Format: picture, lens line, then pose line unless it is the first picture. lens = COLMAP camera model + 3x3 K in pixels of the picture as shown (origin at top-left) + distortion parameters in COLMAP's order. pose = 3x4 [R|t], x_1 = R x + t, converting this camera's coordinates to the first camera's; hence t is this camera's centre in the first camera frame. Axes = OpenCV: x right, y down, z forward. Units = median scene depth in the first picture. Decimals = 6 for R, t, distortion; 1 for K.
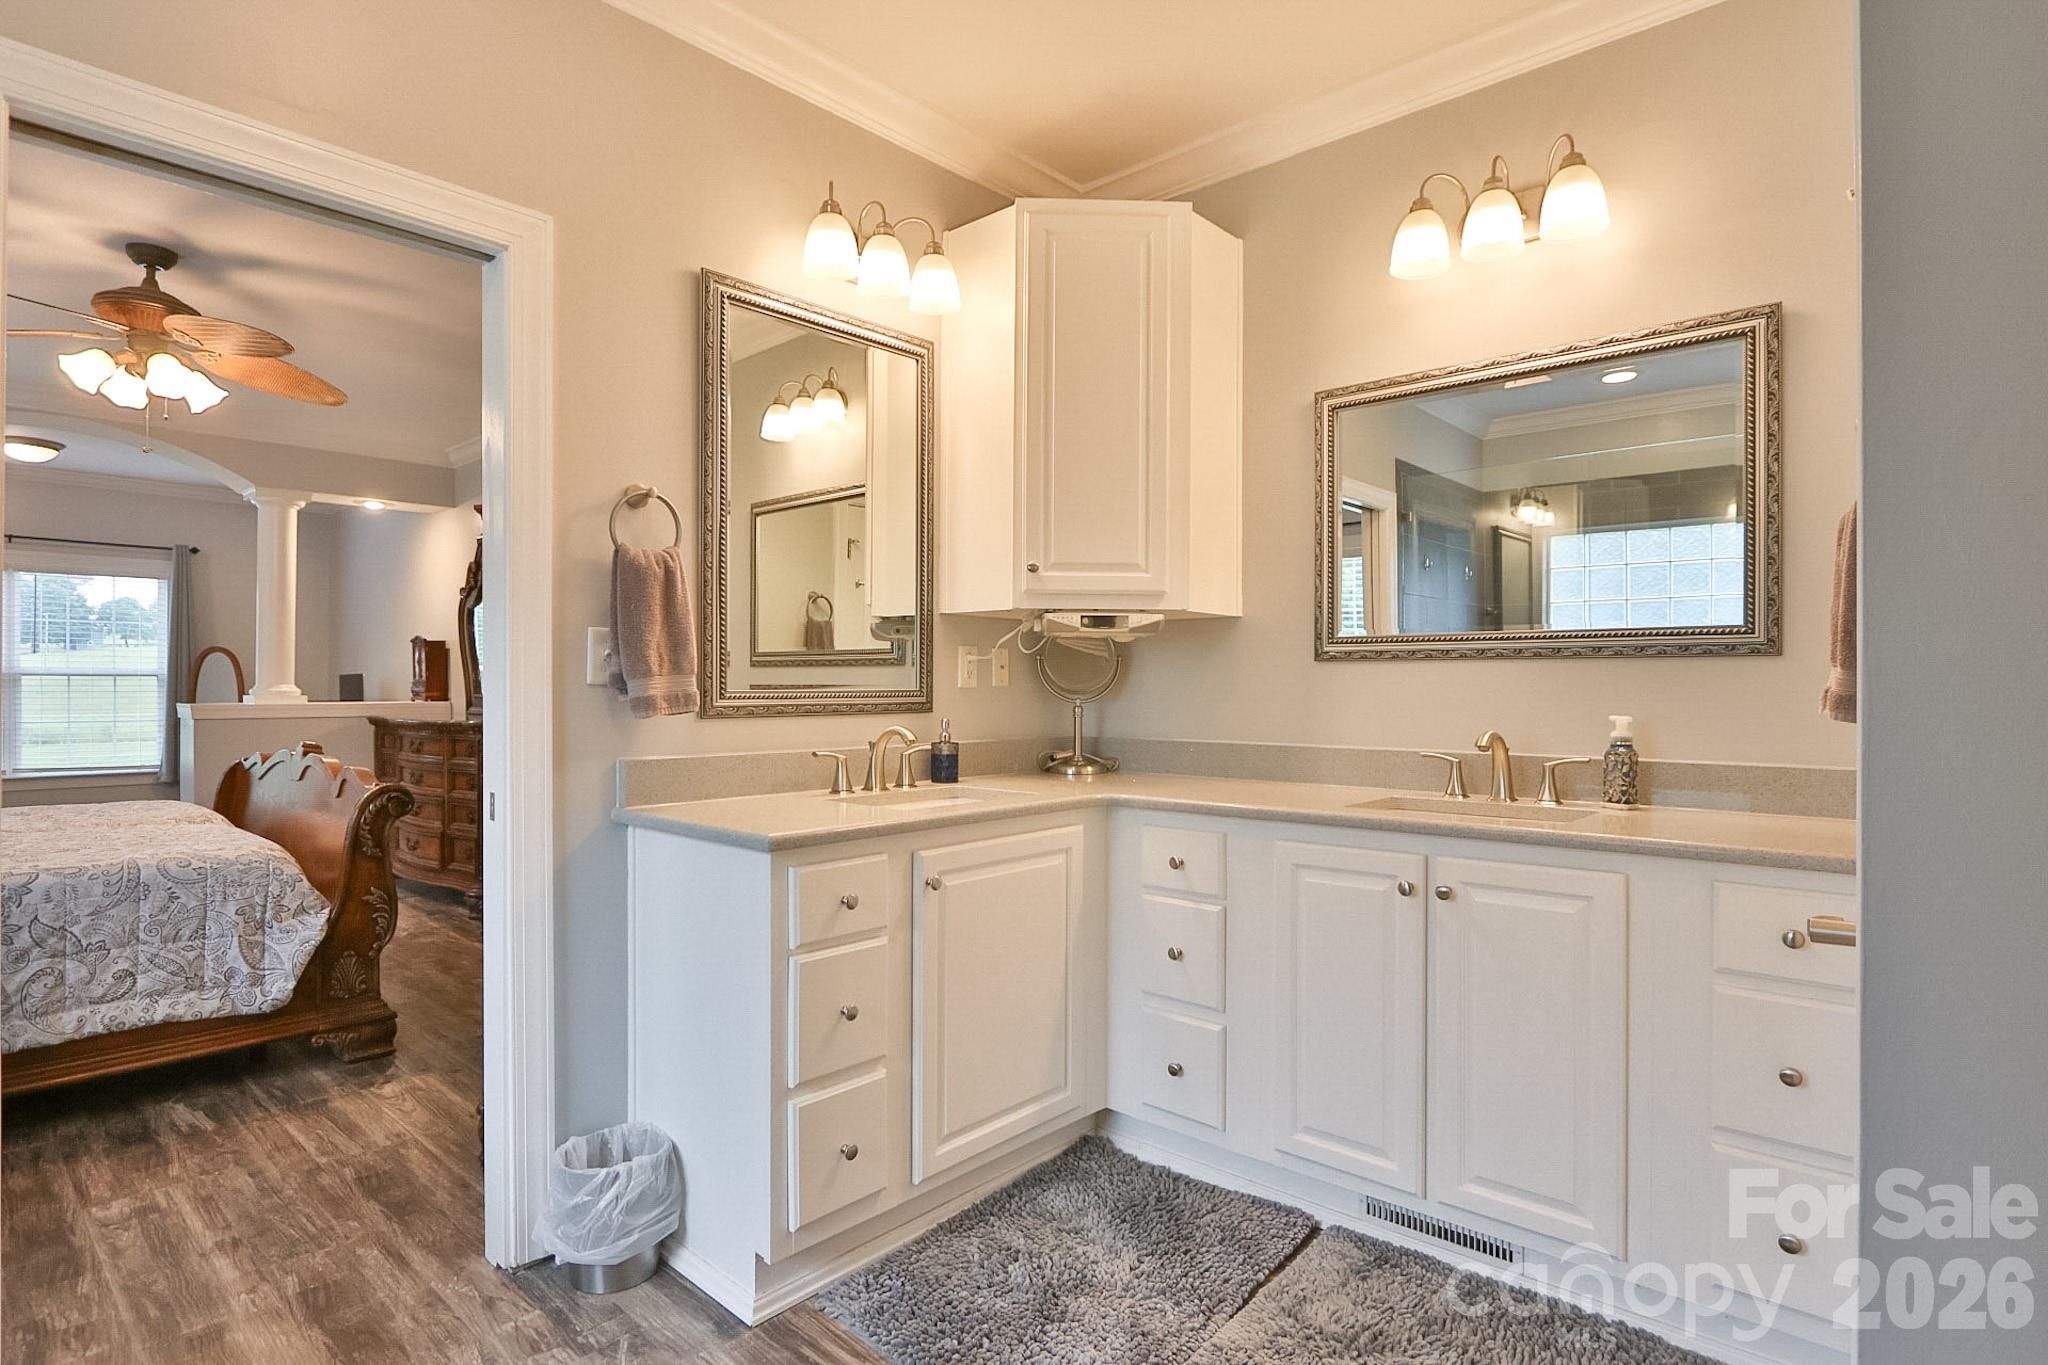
lens RADIAL K [[1063.4, 0, 1020.6], [0, 1063.4, 691.3], [0, 0, 1]] dist [-0.018015, 0.001301]
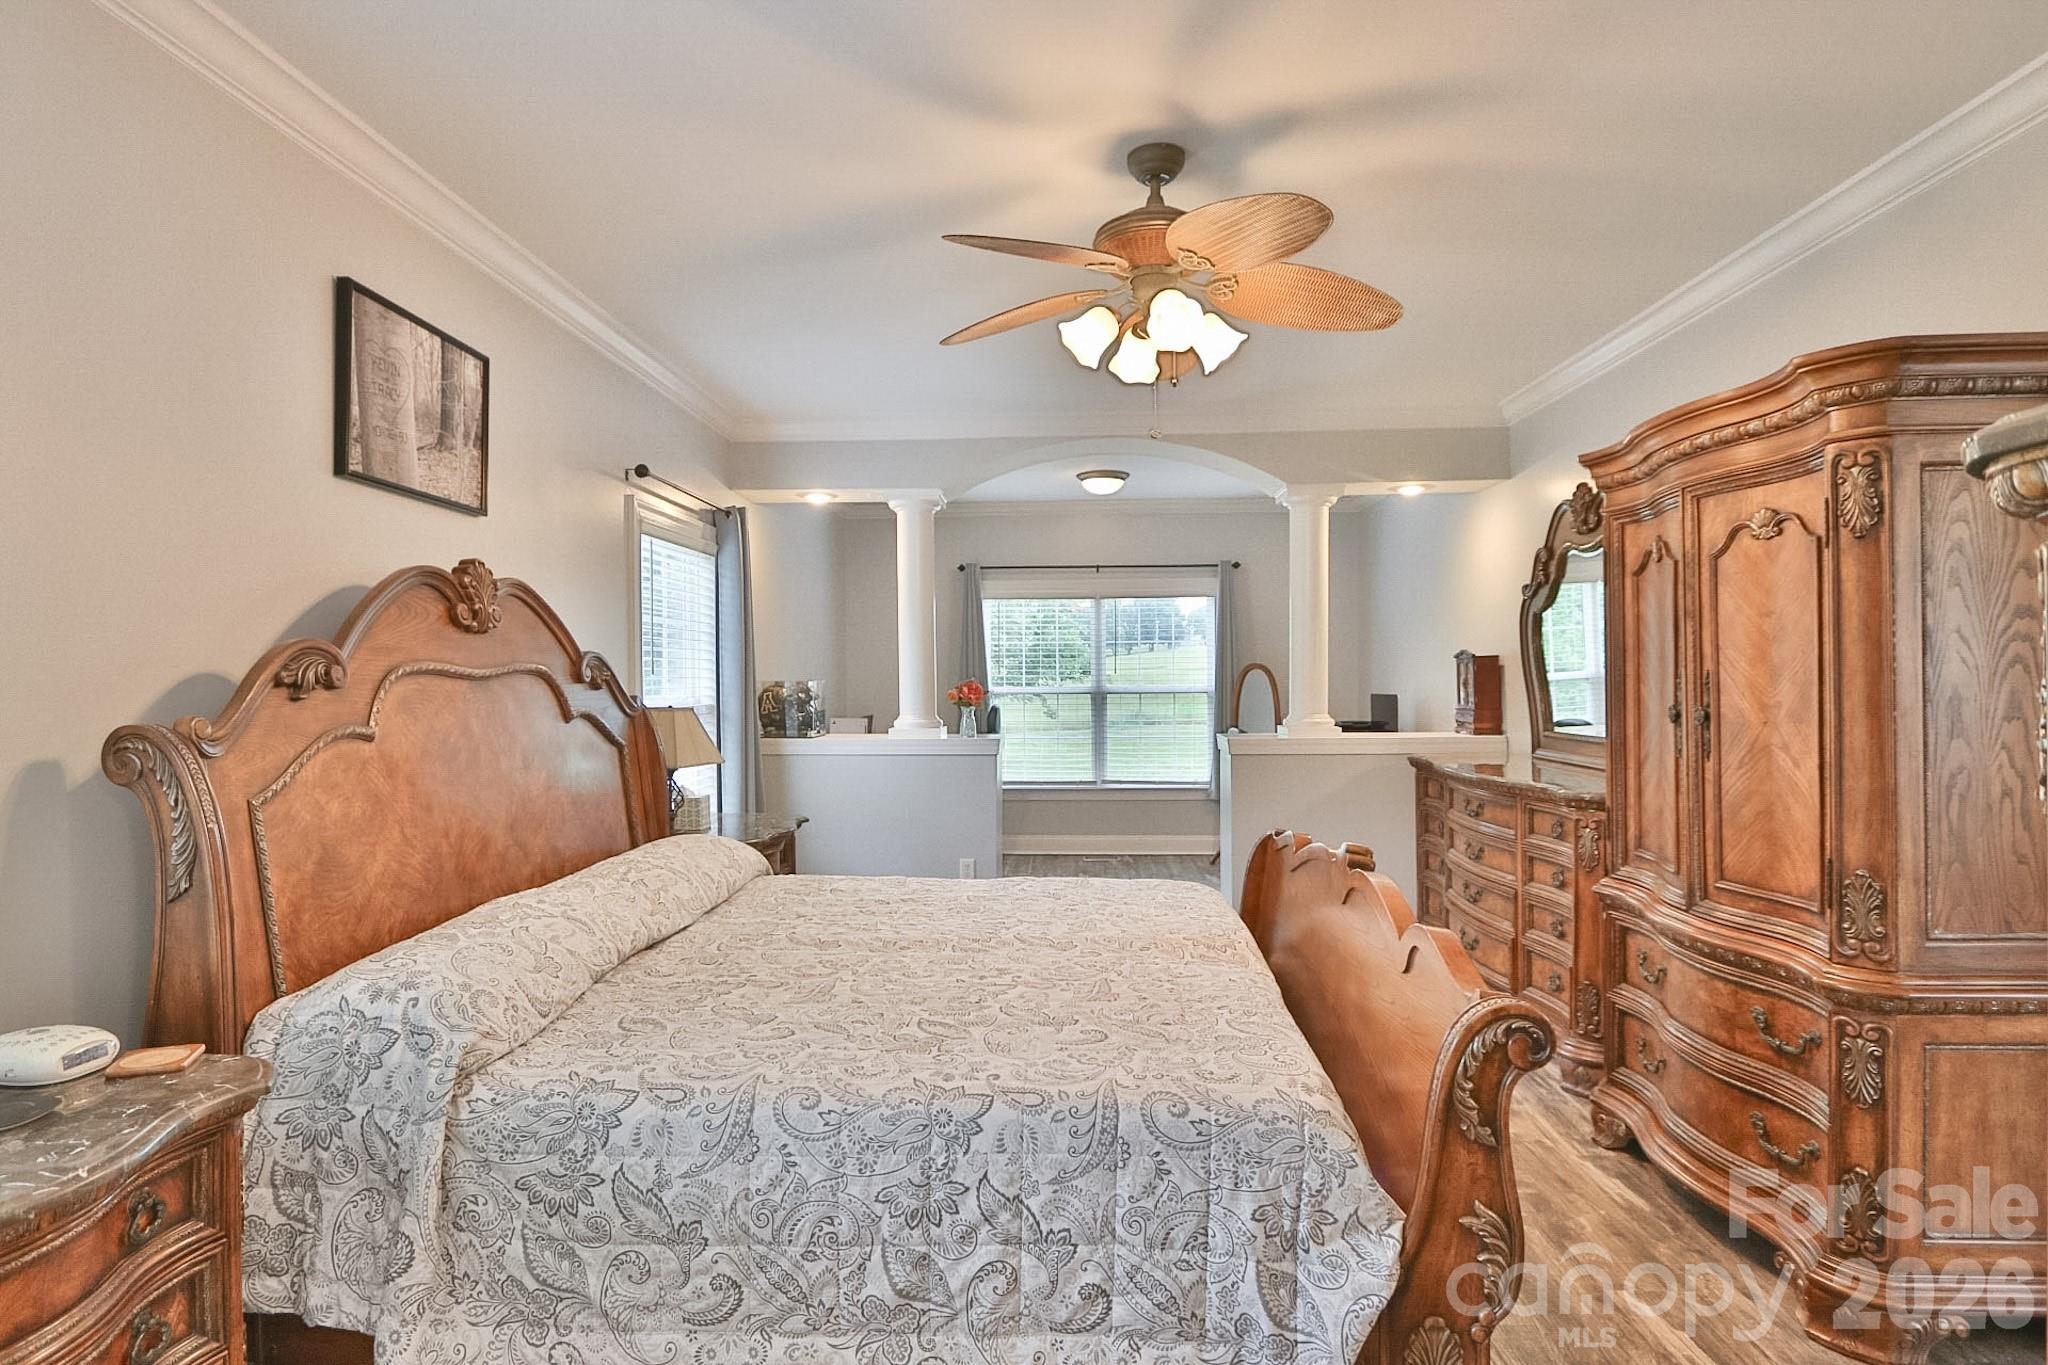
lens RADIAL K [[1063.4, 0, 1022.1], [0, 1063.4, 686.9], [0, 0, 1]] dist [-0.018015, 0.001301]
pose [[0.639633, -0.000289, -0.768680, -0.365339], [0.007537, 0.999954, 0.005896, -0.067170], [0.768643, -0.009565, 0.639606, 0.511476]]
